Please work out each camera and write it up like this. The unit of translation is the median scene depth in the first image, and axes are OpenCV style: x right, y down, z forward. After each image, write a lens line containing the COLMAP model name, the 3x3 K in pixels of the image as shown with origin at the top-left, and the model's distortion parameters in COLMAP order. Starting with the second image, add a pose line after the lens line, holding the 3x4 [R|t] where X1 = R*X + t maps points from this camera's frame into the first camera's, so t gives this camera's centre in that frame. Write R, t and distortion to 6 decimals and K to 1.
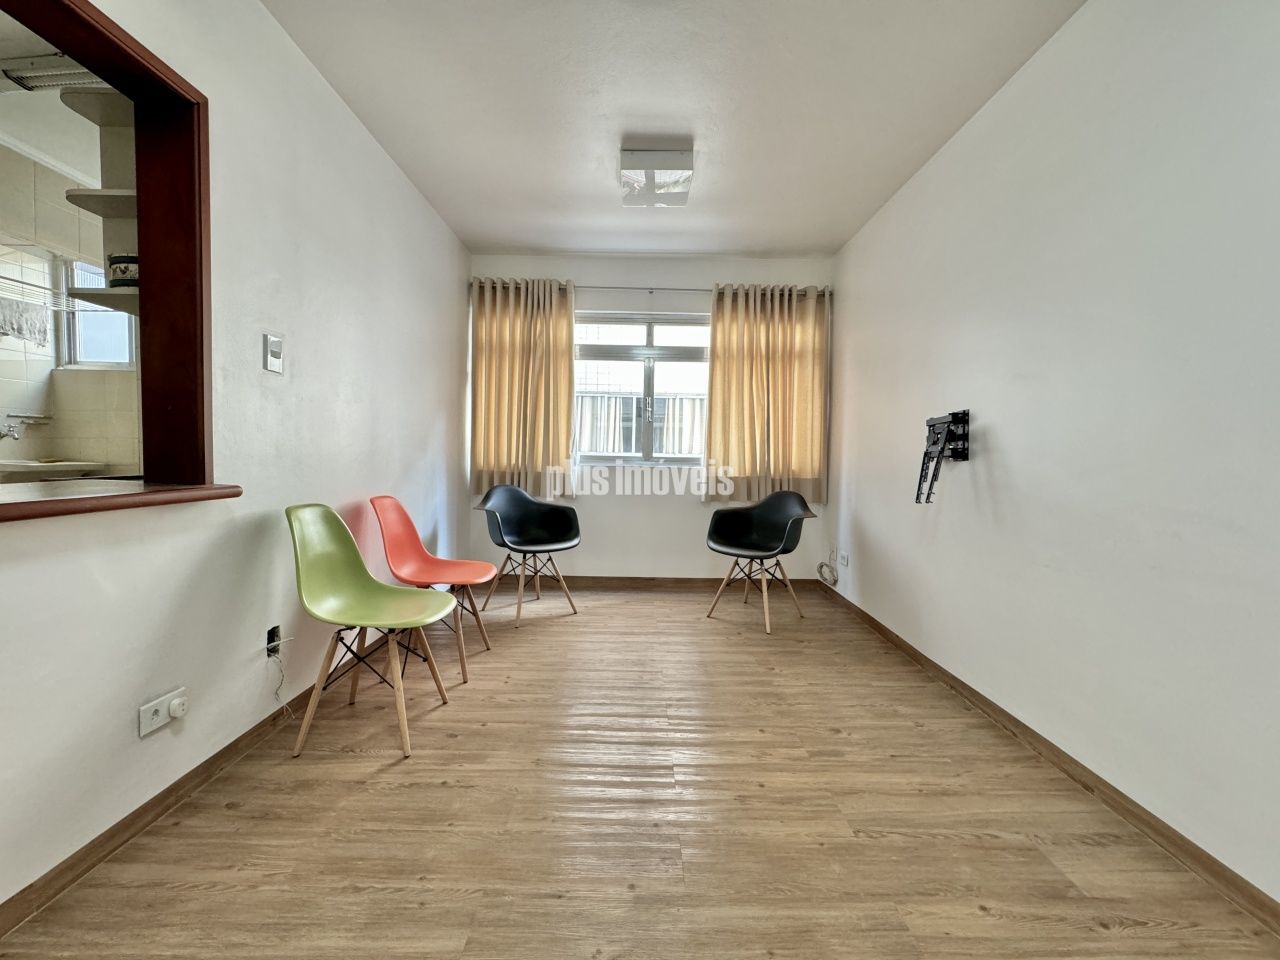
lens RADIAL K [[510.0, 0, 640.0], [0, 510.0, 480.0], [0, 0, 1]] dist [-0.000715, -0.000292]
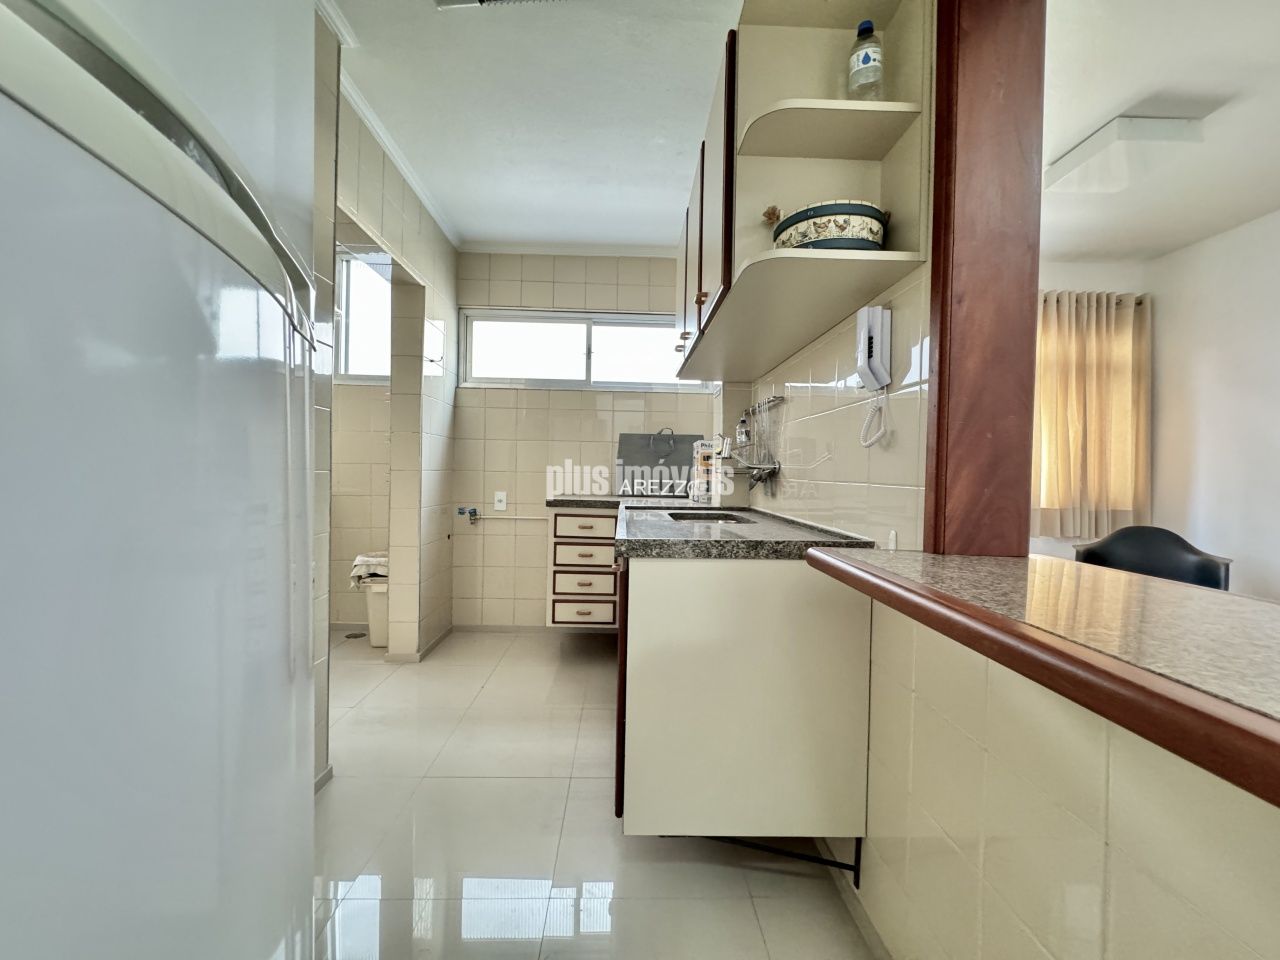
lens RADIAL K [[510.0, 0, 640.0], [0, 510.0, 480.0], [0, 0, 1]] dist [-0.000715, -0.000292]
pose [[0.999767, -0.000775, 0.021583, -0.615846], [0.001593, 0.999281, -0.037868, -0.026125], [-0.021538, 0.037894, 0.999050, 0.168519]]
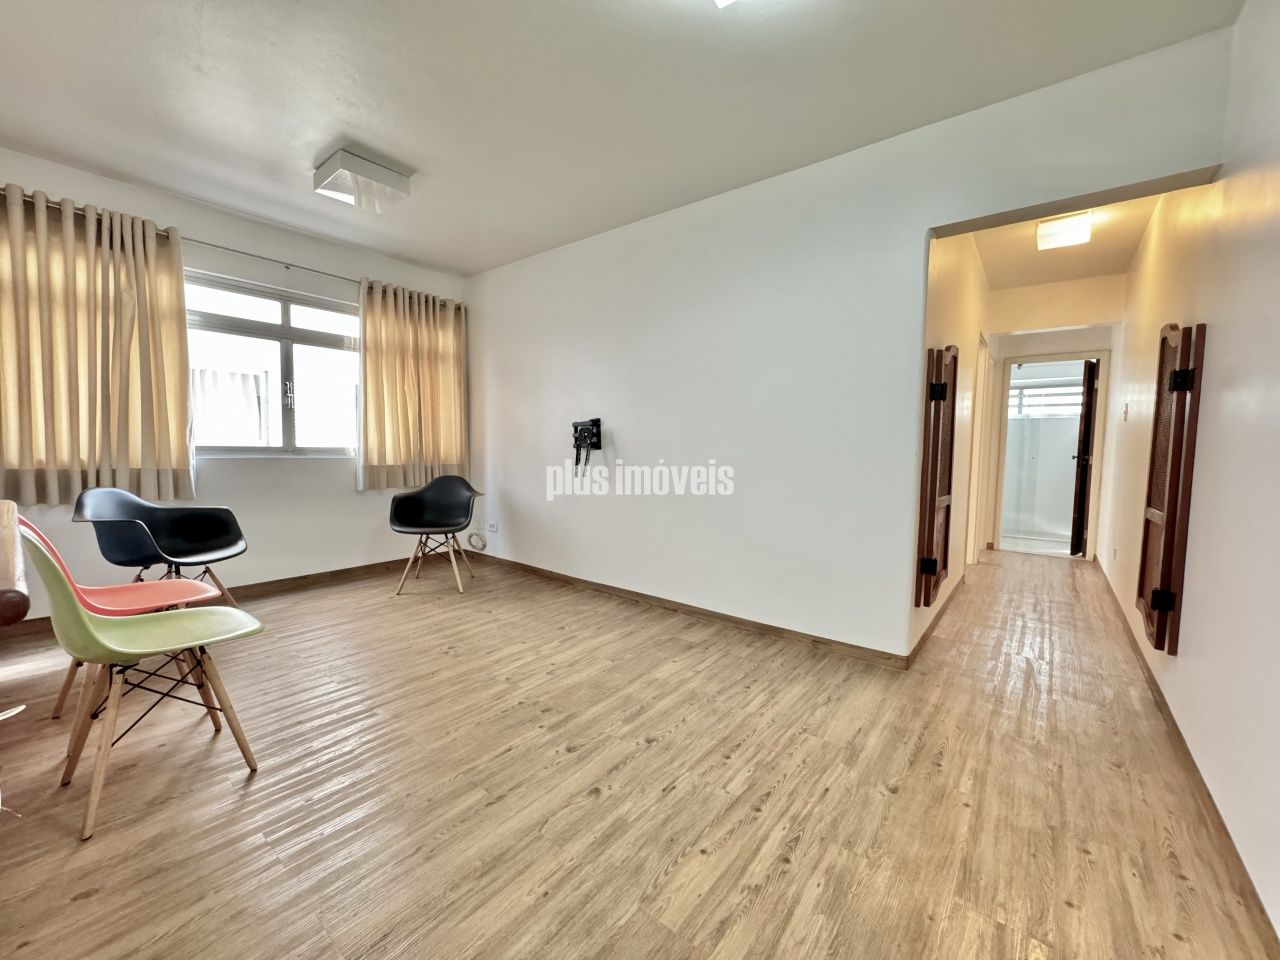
lens RADIAL K [[510.0, 0, 640.0], [0, 510.0, 480.0], [0, 0, 1]] dist [-0.000715, -0.000292]
pose [[0.626781, -0.060244, 0.776863, -0.372366], [0.034812, 0.998176, 0.049320, -0.011116], [-0.778417, -0.003869, 0.627735, -0.082893]]
